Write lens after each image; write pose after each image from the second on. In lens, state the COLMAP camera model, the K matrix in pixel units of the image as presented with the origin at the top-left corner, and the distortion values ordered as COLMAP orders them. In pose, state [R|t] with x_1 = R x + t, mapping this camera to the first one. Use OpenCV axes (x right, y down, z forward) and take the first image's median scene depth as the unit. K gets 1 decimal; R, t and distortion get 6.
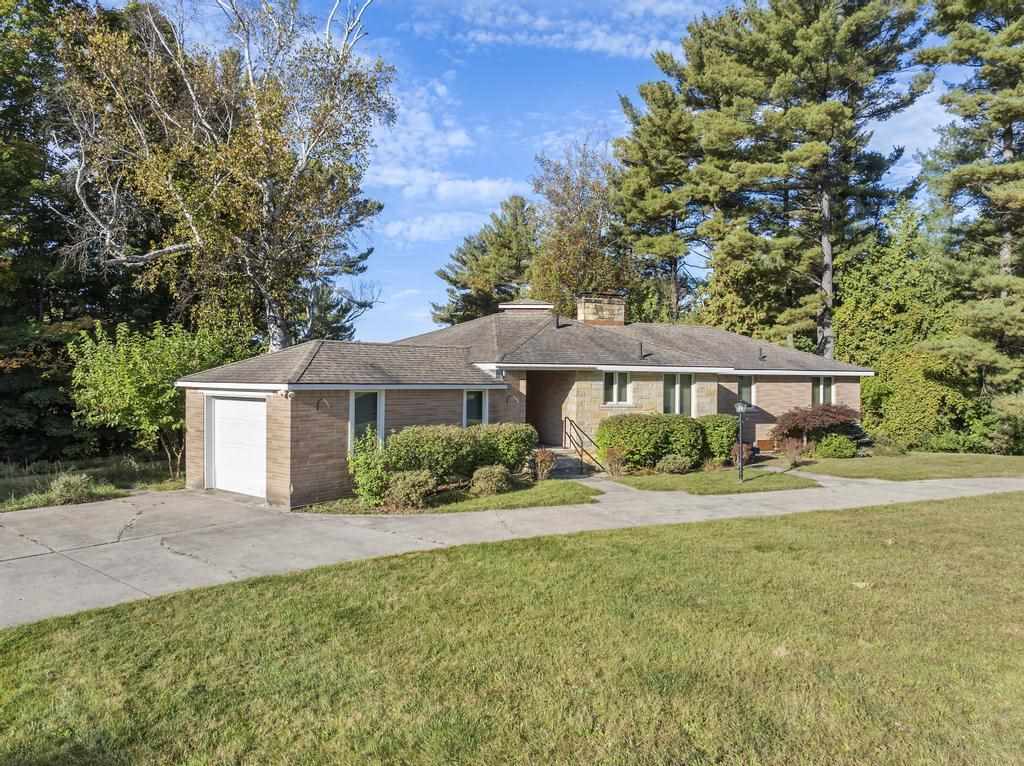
lens RADIAL K [[647.4, 0, 519.4], [0, 647.4, 378.3], [0, 0, 1]] dist [-0.020713, -0.002640]
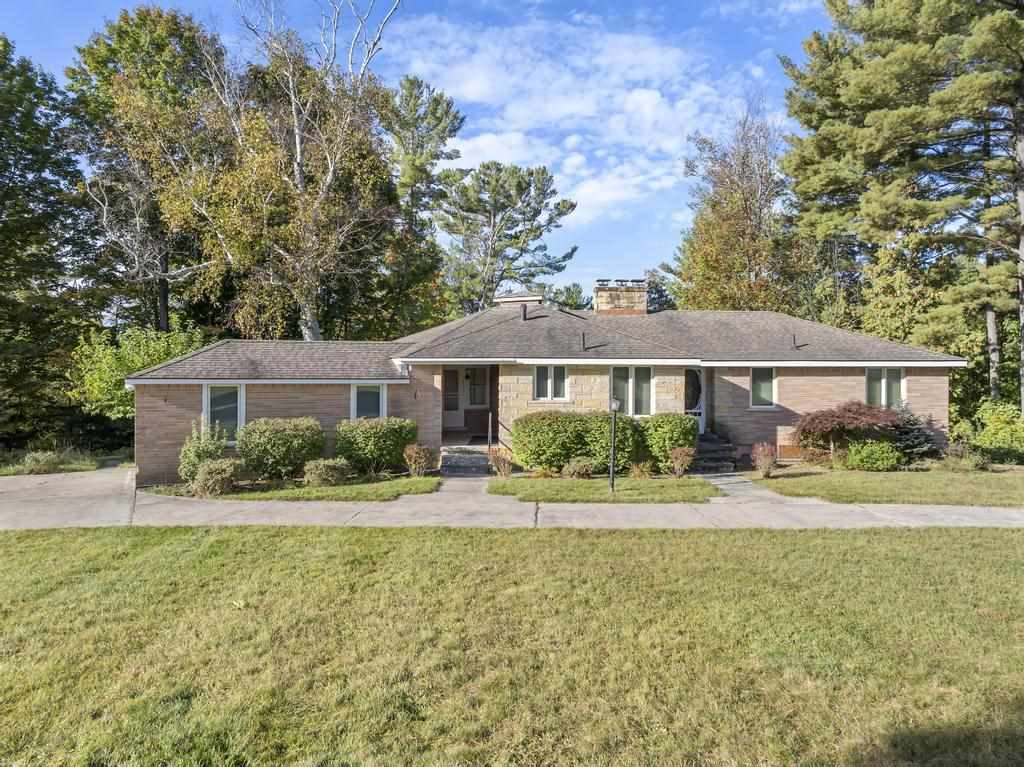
lens RADIAL K [[647.4, 0, 519.4], [0, 647.4, 378.8], [0, 0, 1]] dist [-0.020713, -0.002640]
pose [[0.933369, -0.000530, -0.358918, 0.418780], [0.003961, 0.999953, 0.008825, 0.000683], [0.358896, -0.009659, 0.933327, 0.107745]]
